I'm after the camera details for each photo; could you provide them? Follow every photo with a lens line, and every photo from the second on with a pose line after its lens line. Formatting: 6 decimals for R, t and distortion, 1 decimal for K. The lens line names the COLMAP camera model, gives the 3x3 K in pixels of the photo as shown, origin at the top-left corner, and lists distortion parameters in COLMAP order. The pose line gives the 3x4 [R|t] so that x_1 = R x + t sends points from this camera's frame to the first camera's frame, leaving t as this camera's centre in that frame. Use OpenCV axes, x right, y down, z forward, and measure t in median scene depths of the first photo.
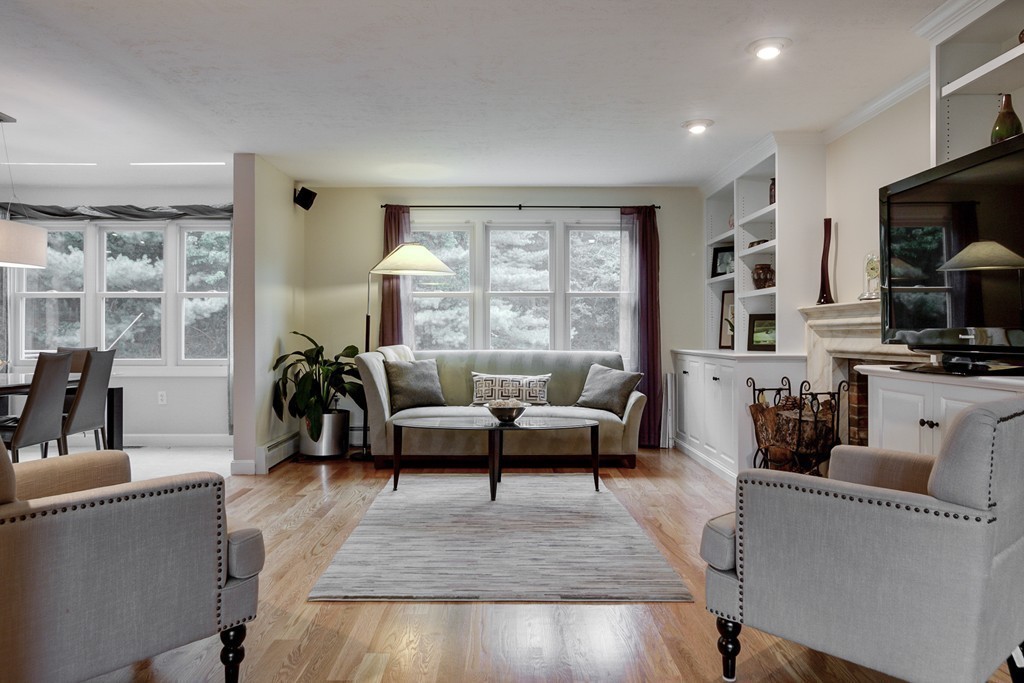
lens RADIAL K [[709.1, 0, 506.7], [0, 709.1, 336.6], [0, 0, 1]] dist [-0.002376, 0.000041]
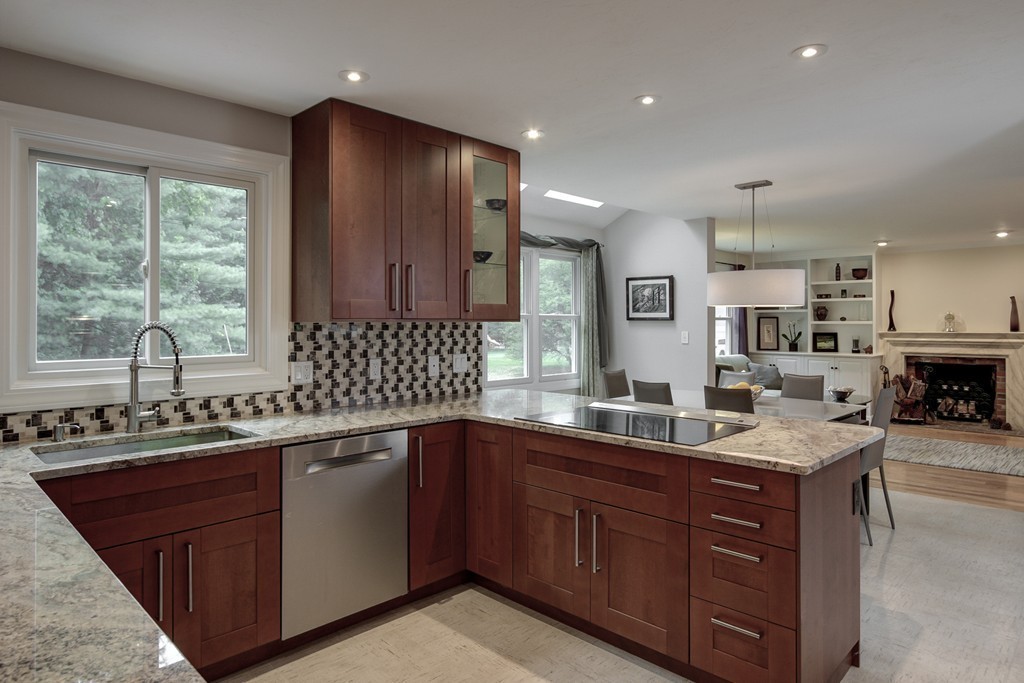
lens RADIAL K [[613.2, 0, 513.3], [0, 613.2, 316.2], [0, 0, 1]] dist [-0.021434, -0.000388]
pose [[0.706729, 0.008515, 0.707433, -1.499835], [0.000463, 0.999922, -0.012497, -0.060599], [-0.707484, 0.009160, 0.706670, 0.465093]]
